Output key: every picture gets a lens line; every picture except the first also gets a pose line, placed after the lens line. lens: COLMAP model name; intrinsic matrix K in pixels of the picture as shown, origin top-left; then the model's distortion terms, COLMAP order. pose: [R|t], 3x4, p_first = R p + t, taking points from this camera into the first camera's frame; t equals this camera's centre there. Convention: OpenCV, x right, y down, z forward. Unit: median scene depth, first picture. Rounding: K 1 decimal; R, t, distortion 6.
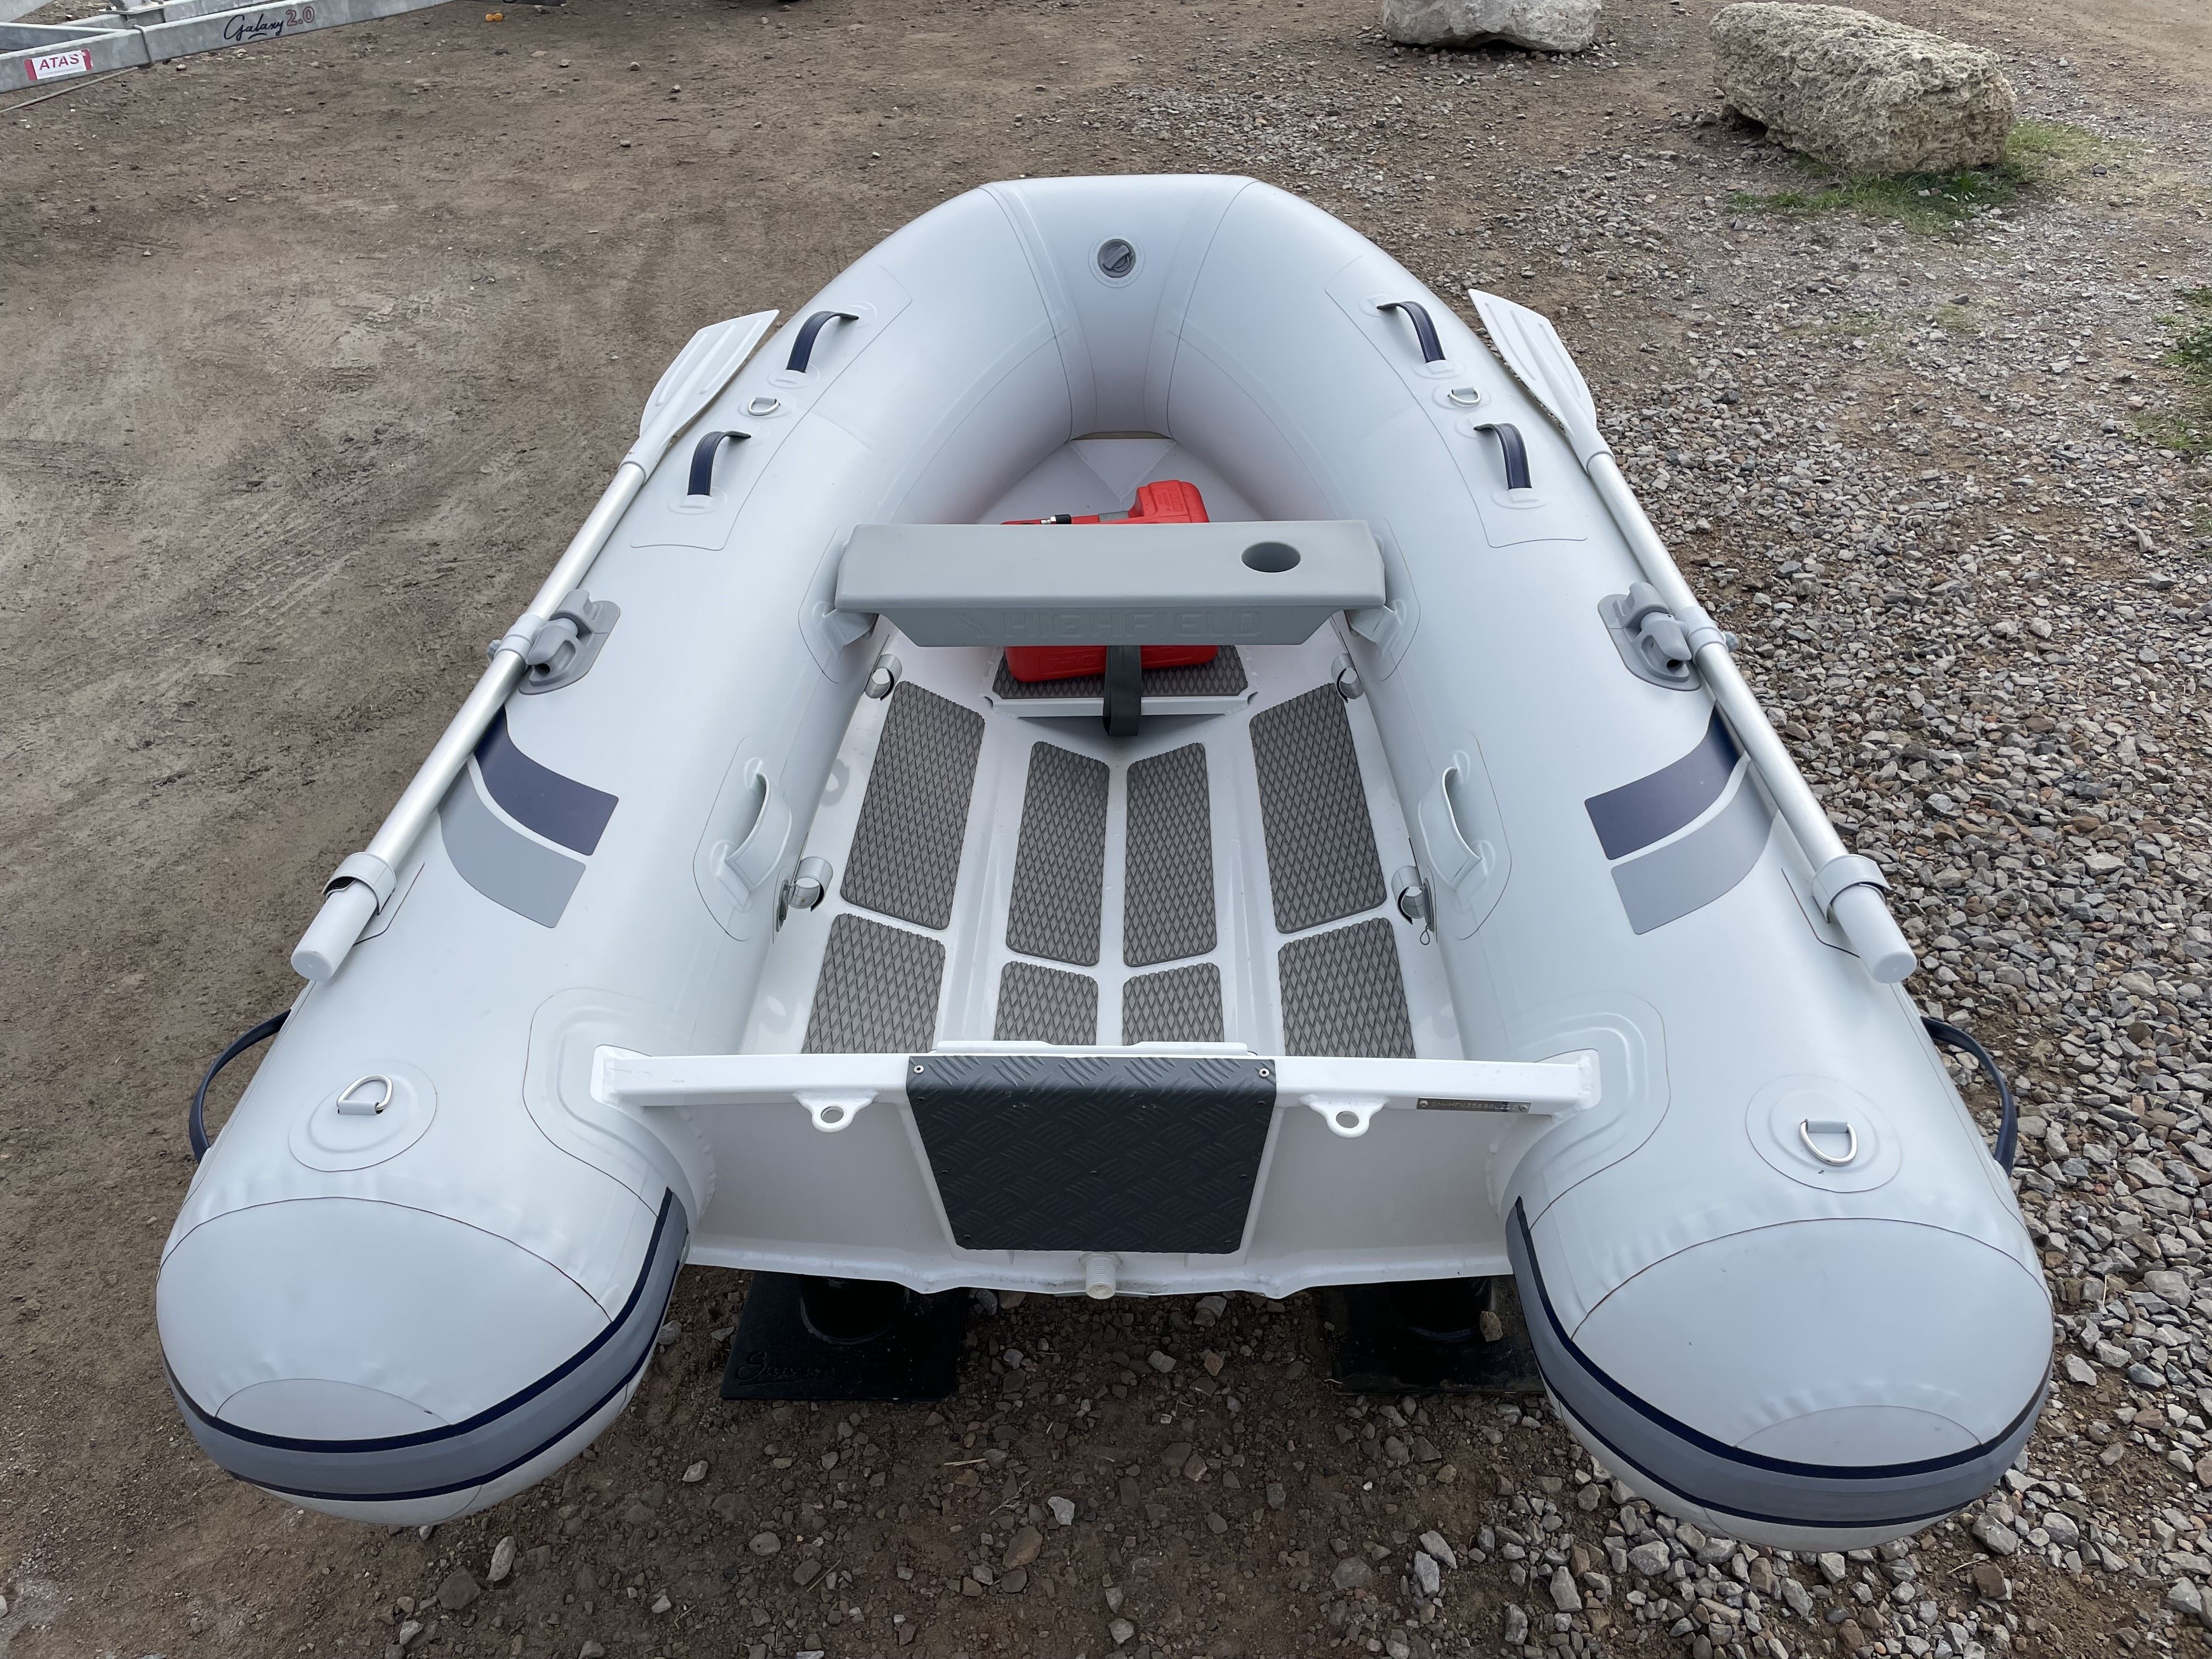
lens RADIAL K [[1666.9, 0, 1097.4], [0, 1666.9, 825.9], [0, 0, 1]] dist [0.089071, -0.120271]
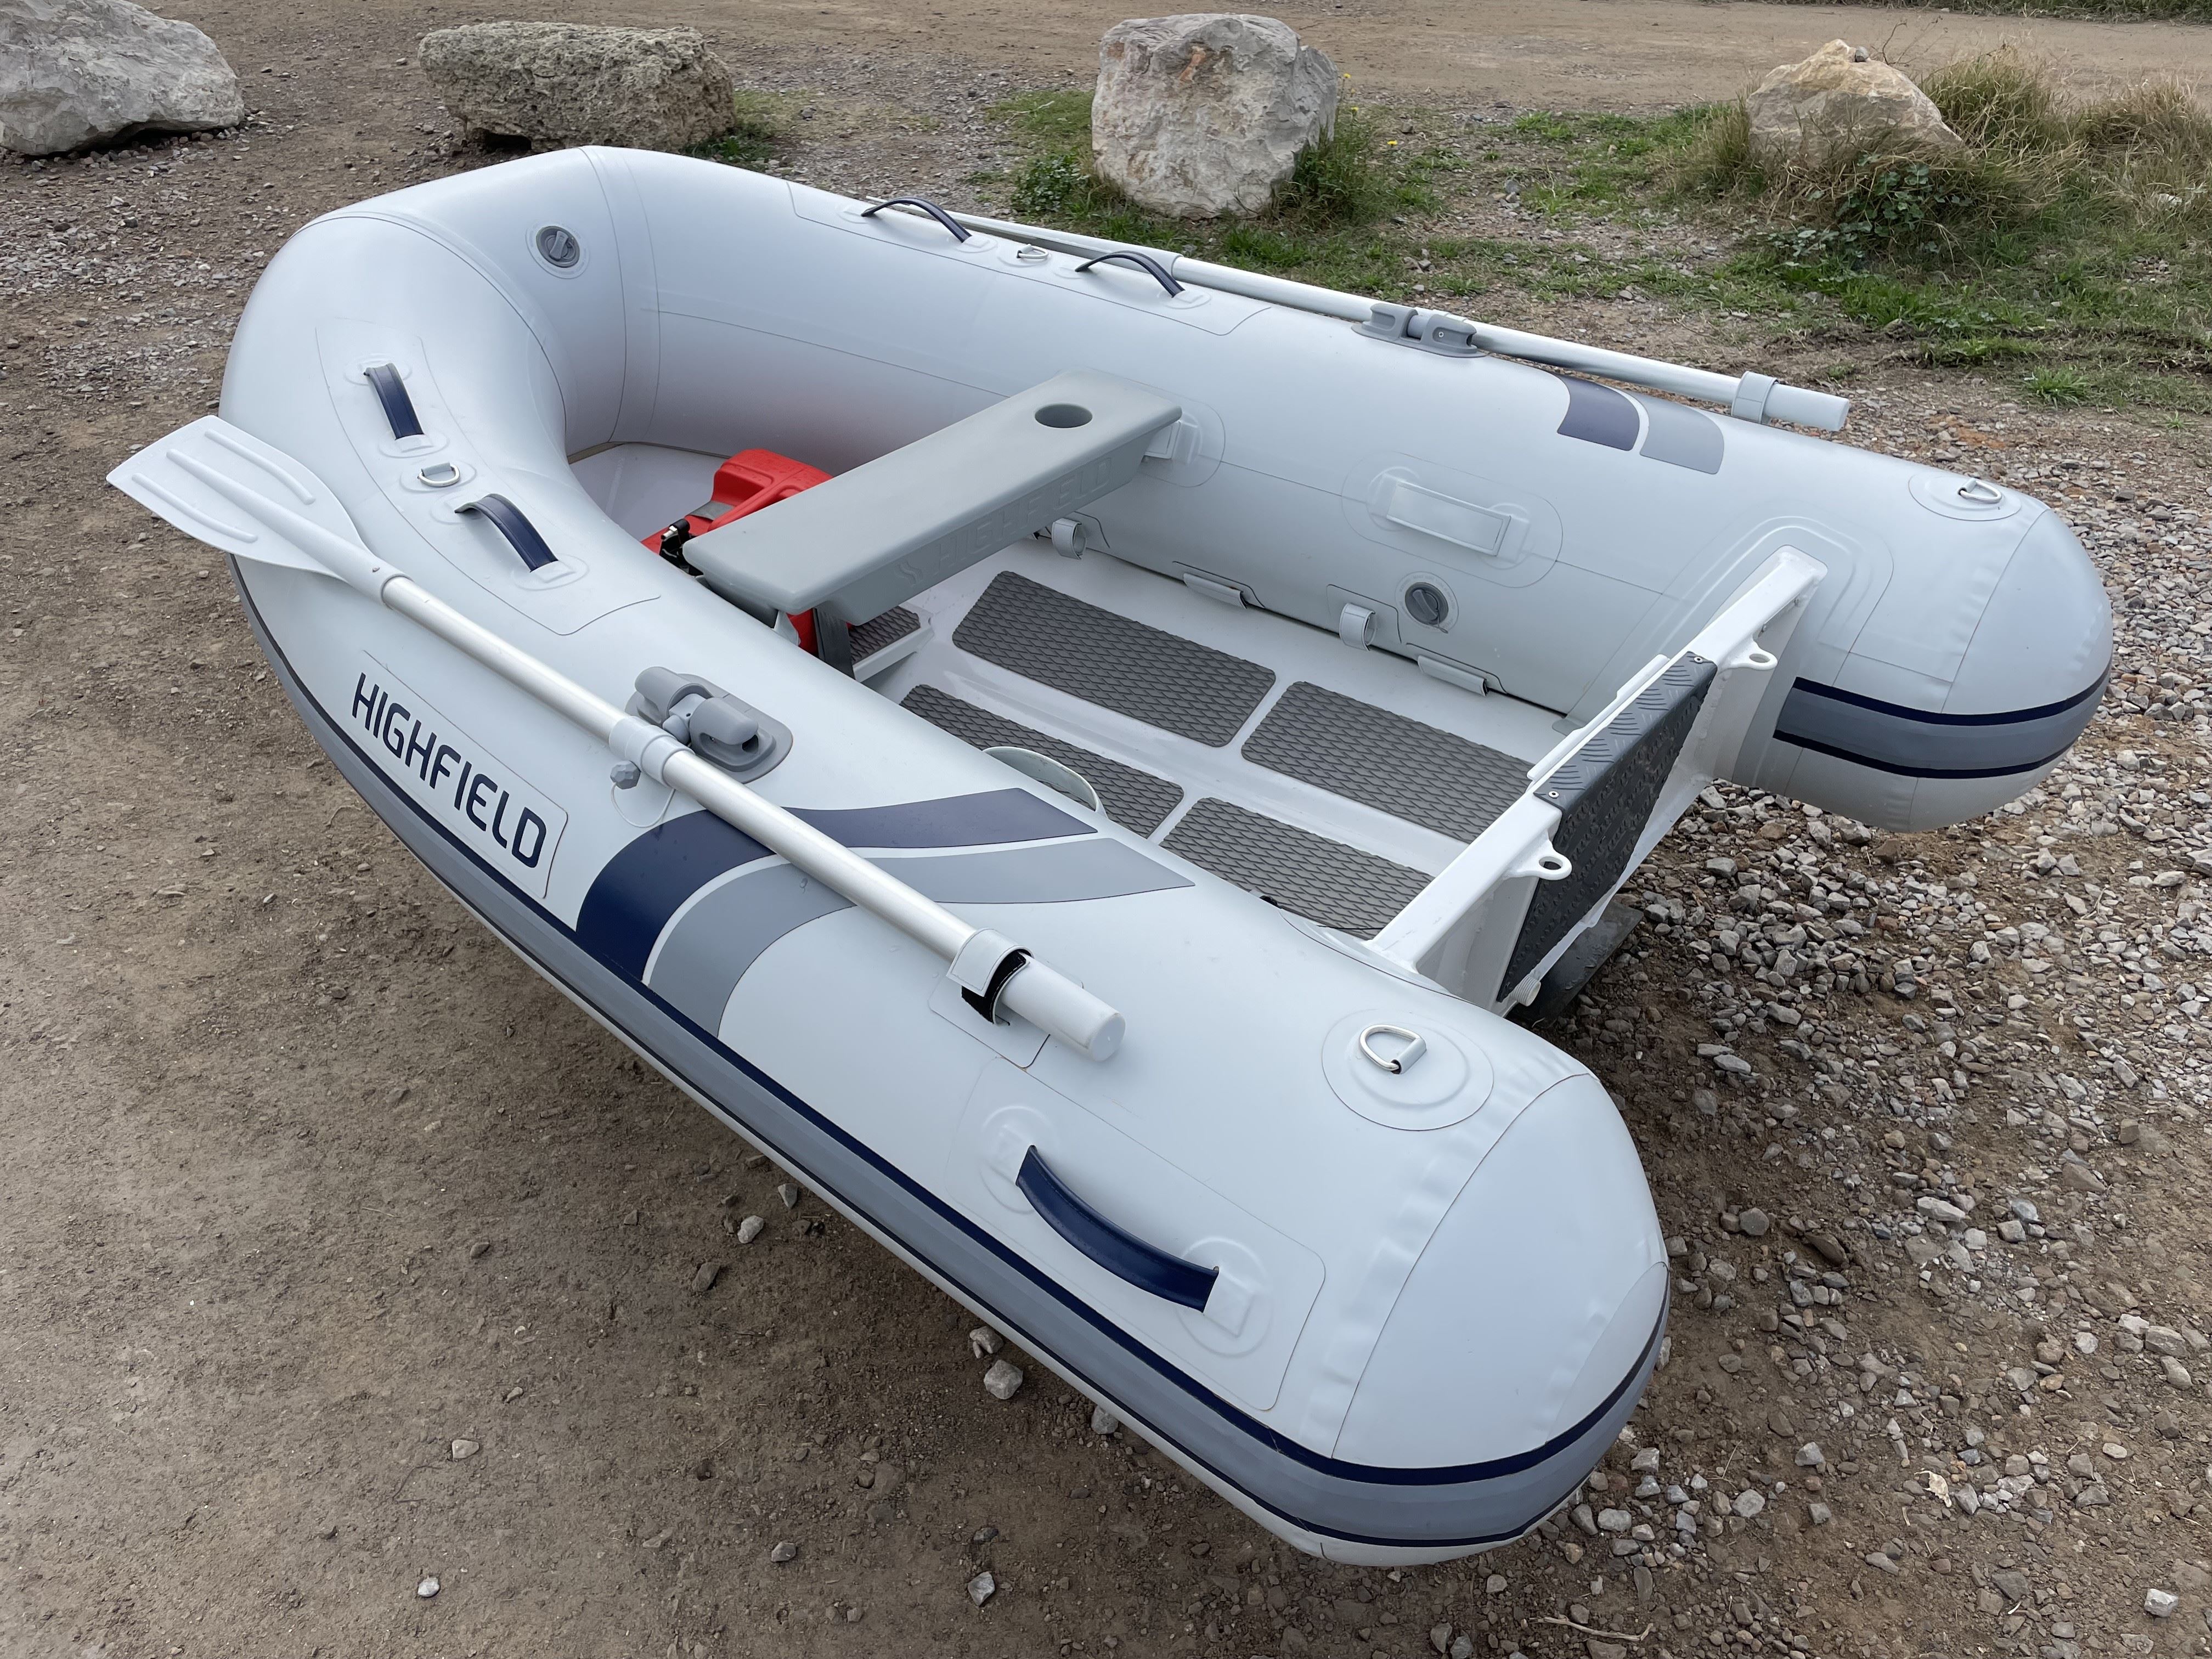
lens RADIAL K [[1666.9, 0, 1104.9], [0, 1666.9, 832.0], [0, 0, 1]] dist [0.089071, -0.120271]
pose [[0.607332, -0.452506, 0.652982, -0.277672], [0.484311, 0.862425, 0.147194, -0.034538], [-0.629754, 0.226850, 0.742932, 0.121525]]
